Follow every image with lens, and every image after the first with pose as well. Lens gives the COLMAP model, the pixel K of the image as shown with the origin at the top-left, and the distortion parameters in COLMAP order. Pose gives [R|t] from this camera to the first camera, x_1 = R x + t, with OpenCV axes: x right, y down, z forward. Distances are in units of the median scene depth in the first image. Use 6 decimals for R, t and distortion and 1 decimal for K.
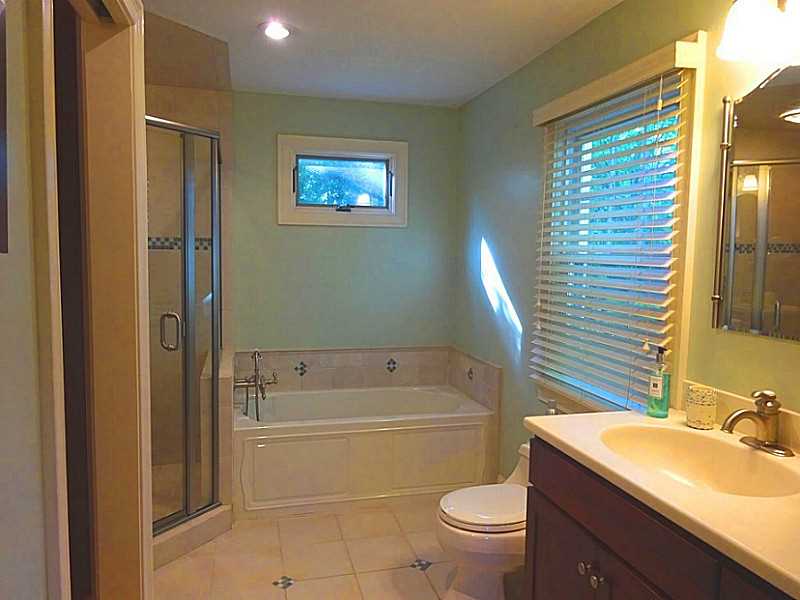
lens RADIAL K [[590.9, 0, 397.4], [0, 590.9, 298.7], [0, 0, 1]] dist [0.007866, -0.011772]
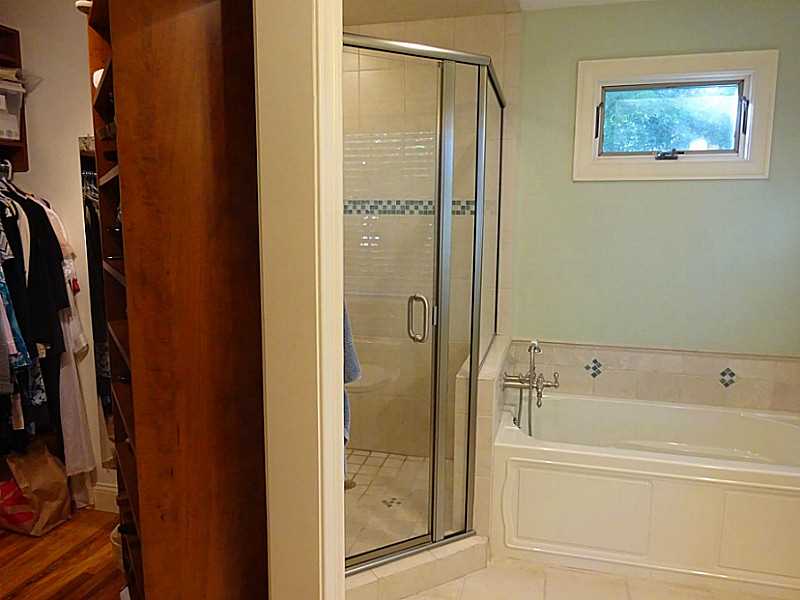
lens RADIAL K [[590.9, 0, 397.4], [0, 590.9, 298.7], [0, 0, 1]] dist [0.007866, -0.011772]
pose [[0.869509, 0.061812, -0.490034, -0.013268], [-0.032470, 0.997146, 0.068164, -0.017746], [0.492848, -0.043358, 0.869034, 0.215252]]
